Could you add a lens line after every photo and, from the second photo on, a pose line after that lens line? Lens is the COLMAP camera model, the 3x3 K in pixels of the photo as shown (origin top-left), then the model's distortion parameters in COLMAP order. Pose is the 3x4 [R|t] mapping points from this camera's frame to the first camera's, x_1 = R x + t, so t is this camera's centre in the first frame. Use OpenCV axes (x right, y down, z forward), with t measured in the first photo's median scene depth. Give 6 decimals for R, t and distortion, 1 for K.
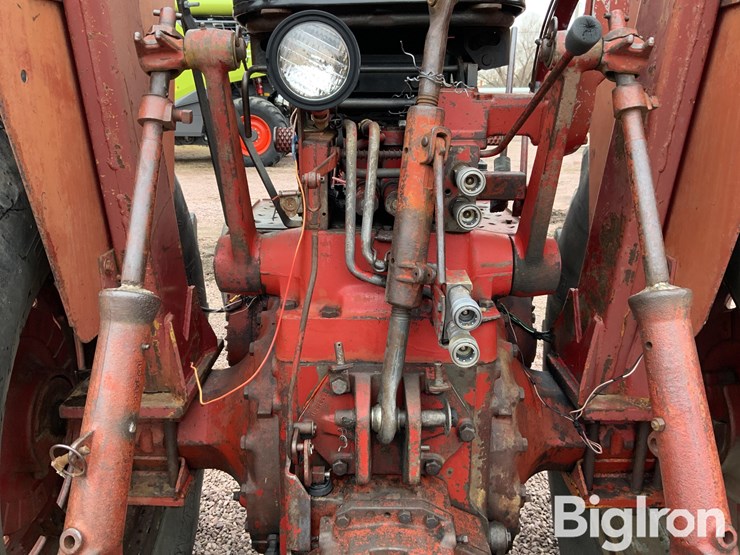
lens RADIAL K [[611.4, 0, 366.0], [0, 611.4, 272.0], [0, 0, 1]] dist [0.056928, -0.098613]
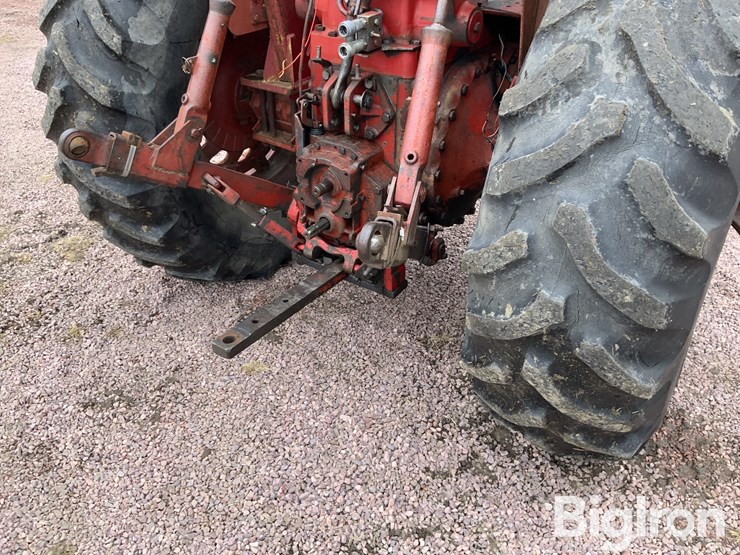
lens RADIAL K [[611.4, 0, 365.8], [0, 611.4, 281.1], [0, 0, 1]] dist [0.056928, -0.098613]
pose [[0.826997, 0.312844, -0.467123, 0.971768], [-0.160218, 0.927567, 0.337564, 0.097919], [0.538893, -0.204323, 0.817218, -0.514089]]
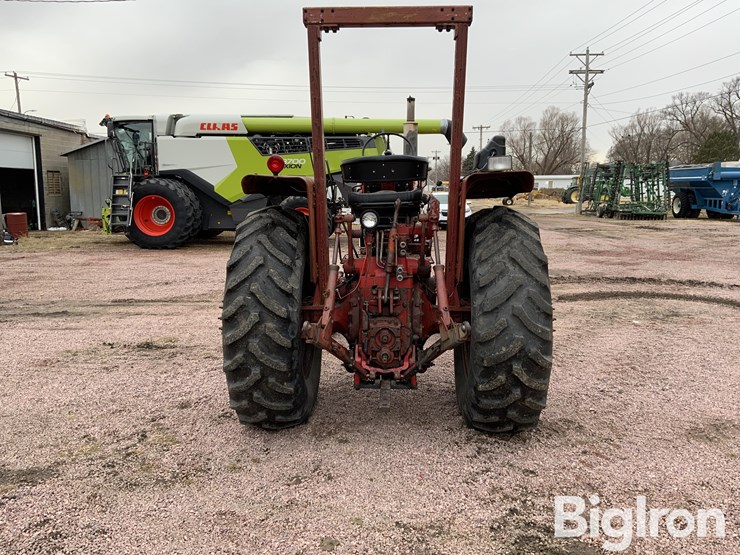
lens RADIAL K [[611.4, 0, 367.9], [0, 611.4, 276.7], [0, 0, 1]] dist [0.056928, -0.098613]
pose [[0.998847, -0.001682, -0.047977, 0.099753], [-0.004349, 0.992105, -0.125332, 0.528832], [0.047809, 0.125396, 0.990954, -2.798835]]
